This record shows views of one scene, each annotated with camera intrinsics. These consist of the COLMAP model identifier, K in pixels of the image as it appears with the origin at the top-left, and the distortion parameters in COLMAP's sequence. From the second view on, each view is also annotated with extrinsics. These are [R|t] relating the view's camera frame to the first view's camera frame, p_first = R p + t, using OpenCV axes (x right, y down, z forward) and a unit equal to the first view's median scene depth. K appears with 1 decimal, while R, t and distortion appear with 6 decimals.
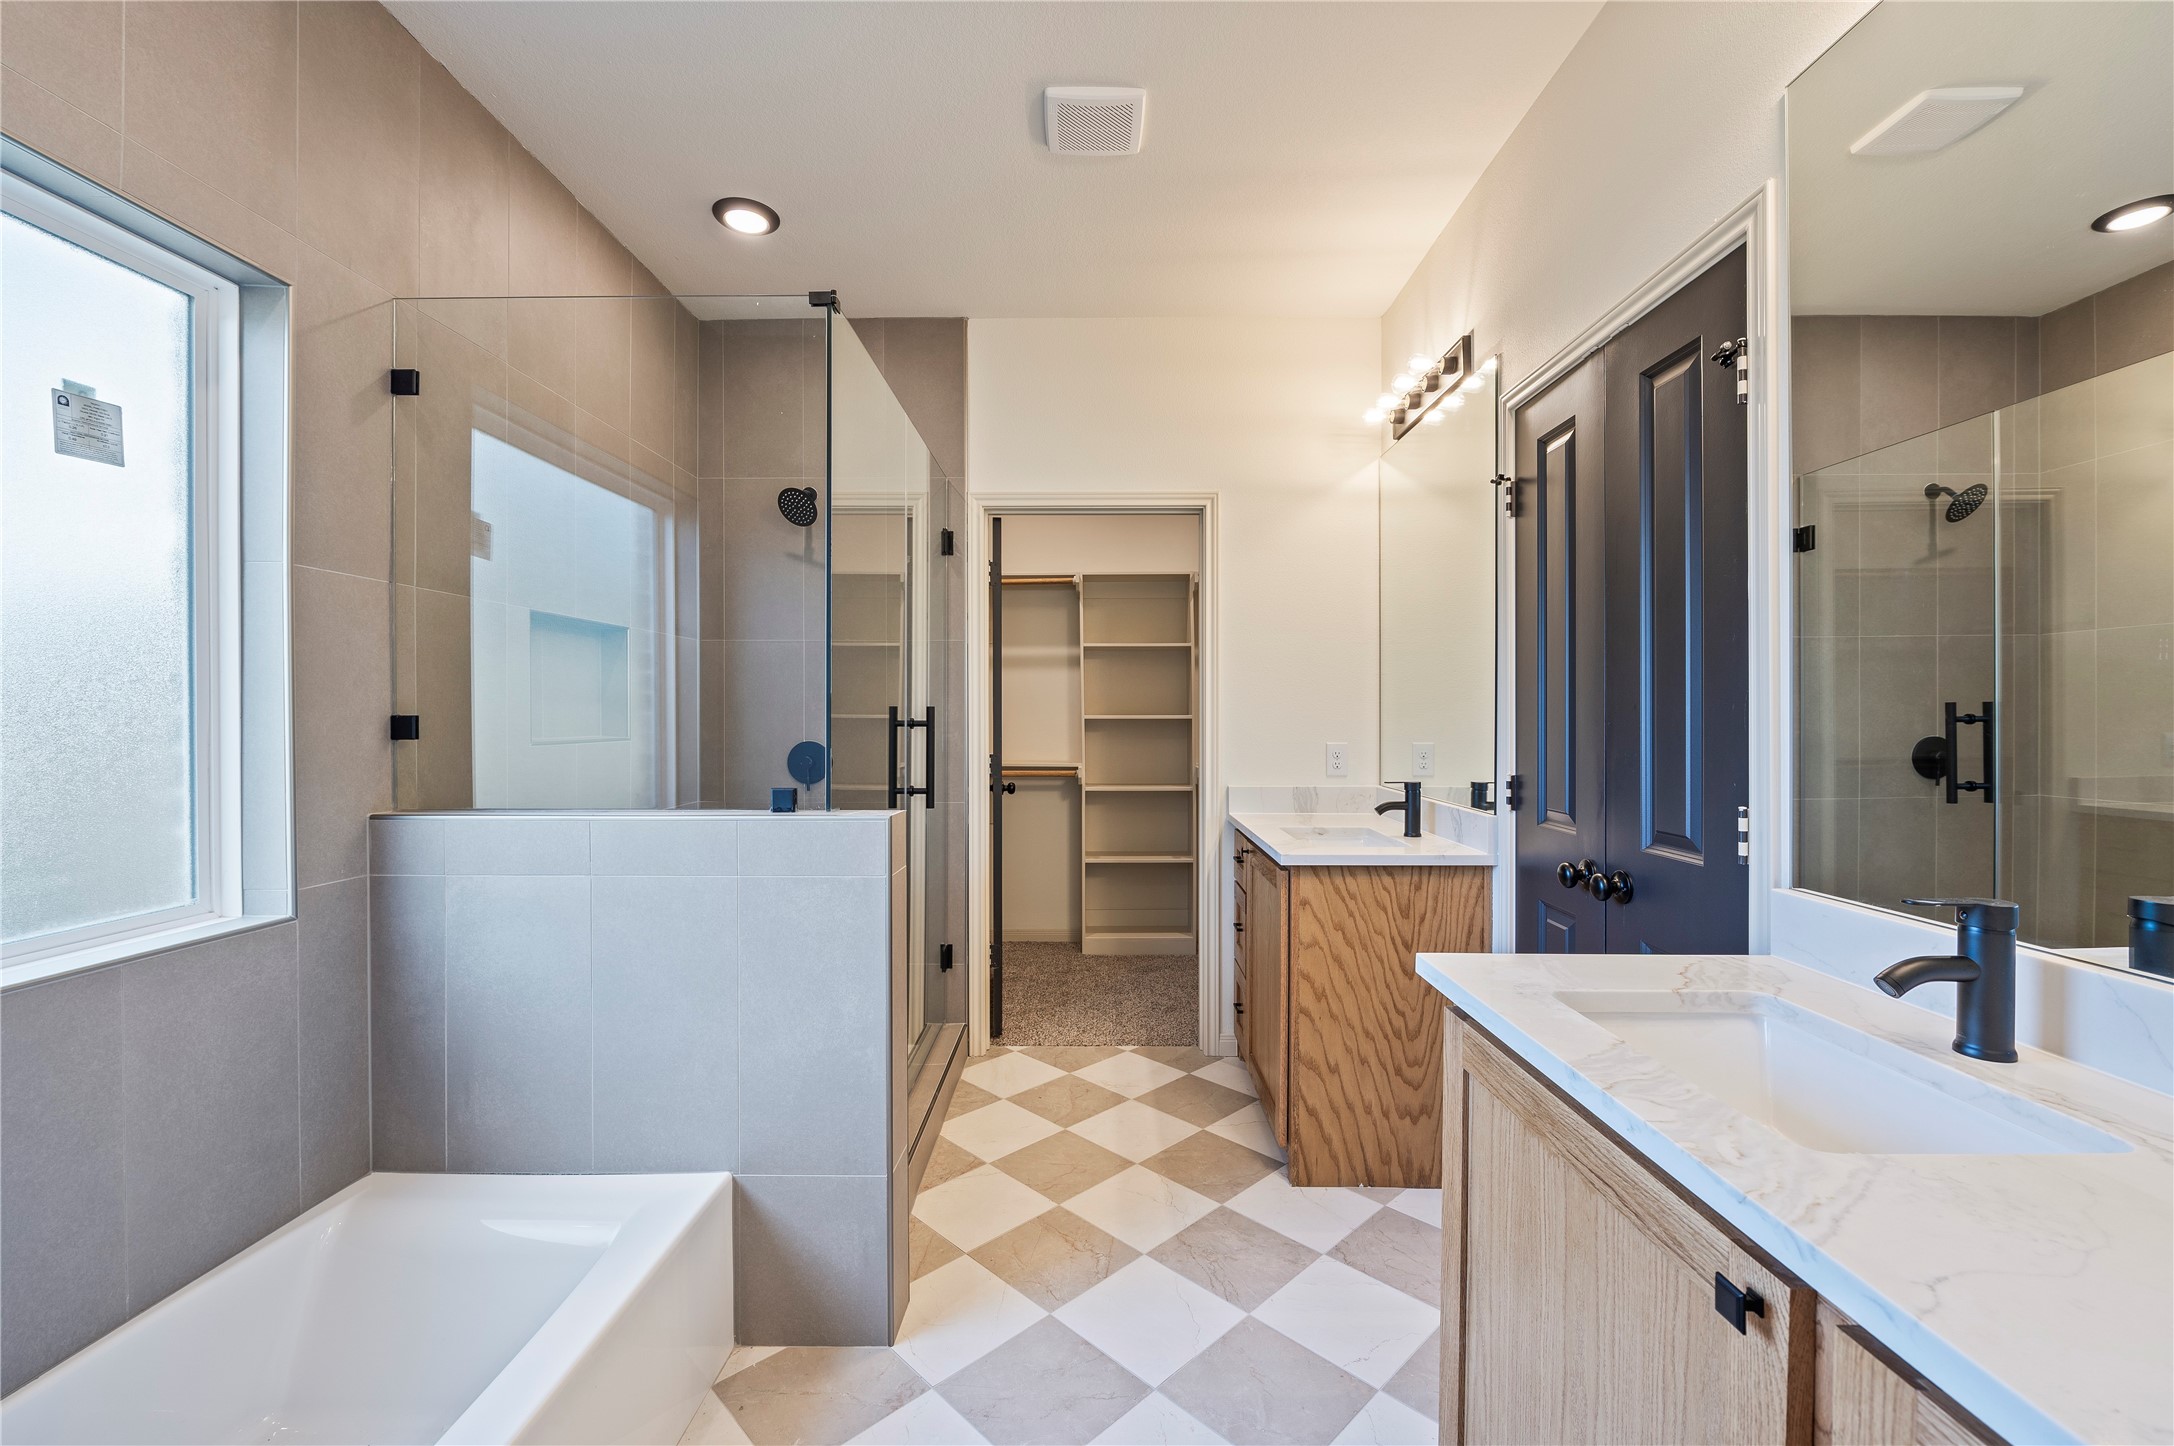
lens RADIAL K [[913.8, 0, 1085.1], [0, 913.8, 717.2], [0, 0, 1]] dist [-0.002466, -0.000507]
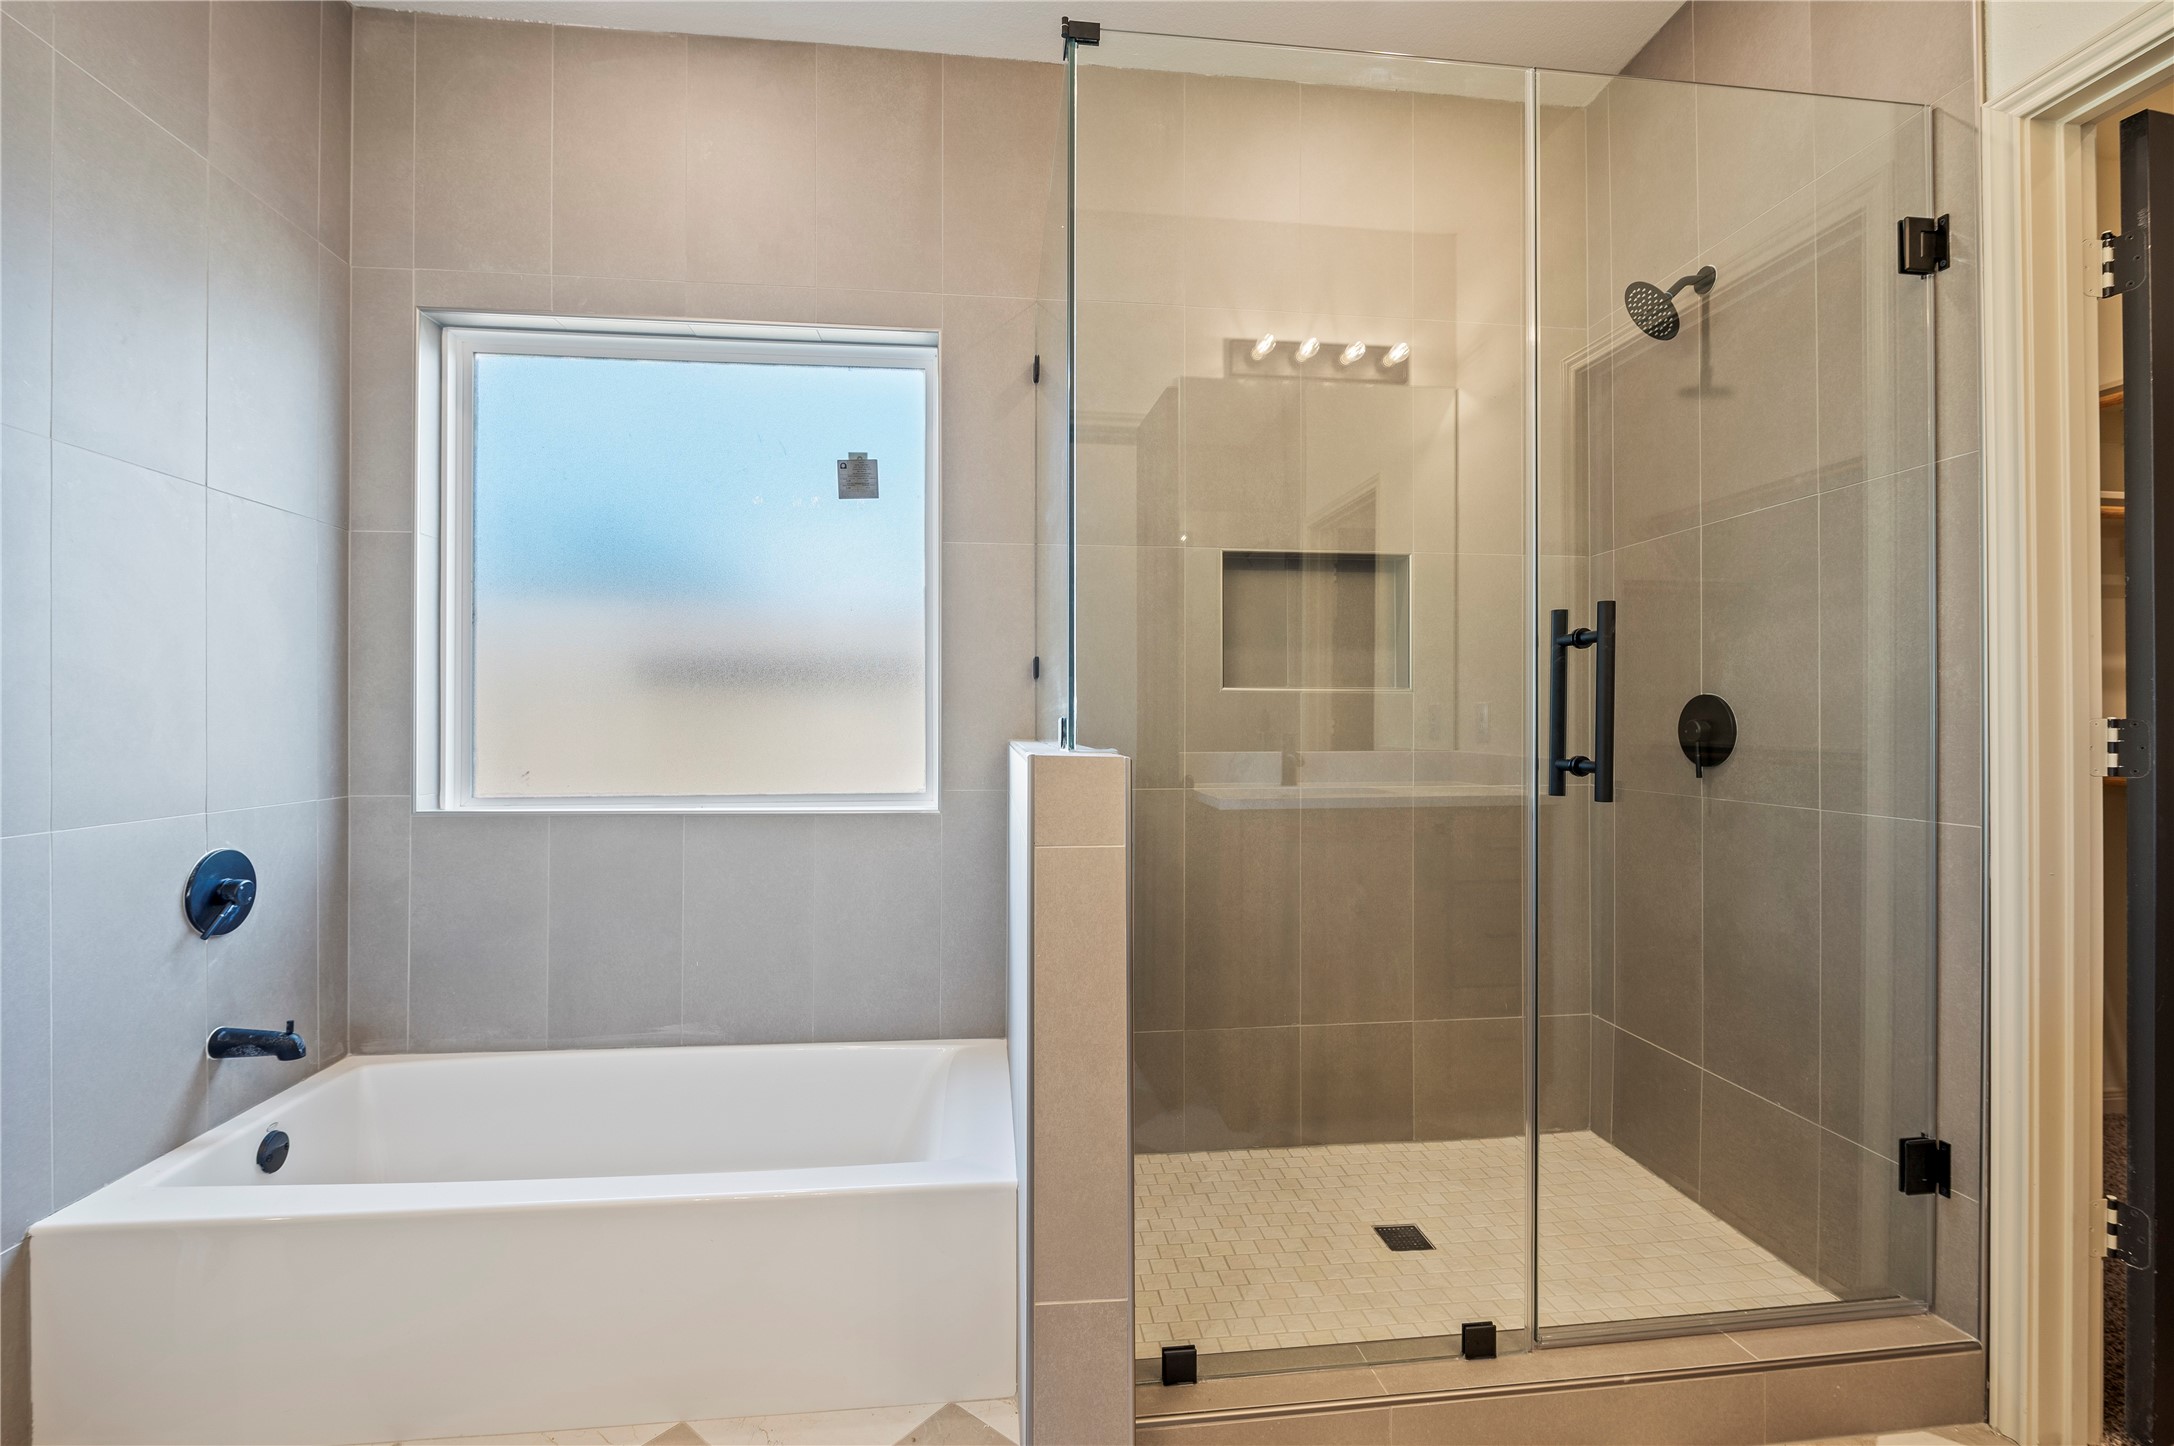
lens RADIAL K [[888.9, 0, 1091.1], [0, 888.9, 714.0], [0, 0, 1]] dist [-0.000963, -0.000074]
pose [[0.145023, 0.007114, -0.989403, 0.255545], [0.002920, 0.999967, 0.007618, 0.041243], [0.989424, -0.003994, 0.144998, 0.613204]]
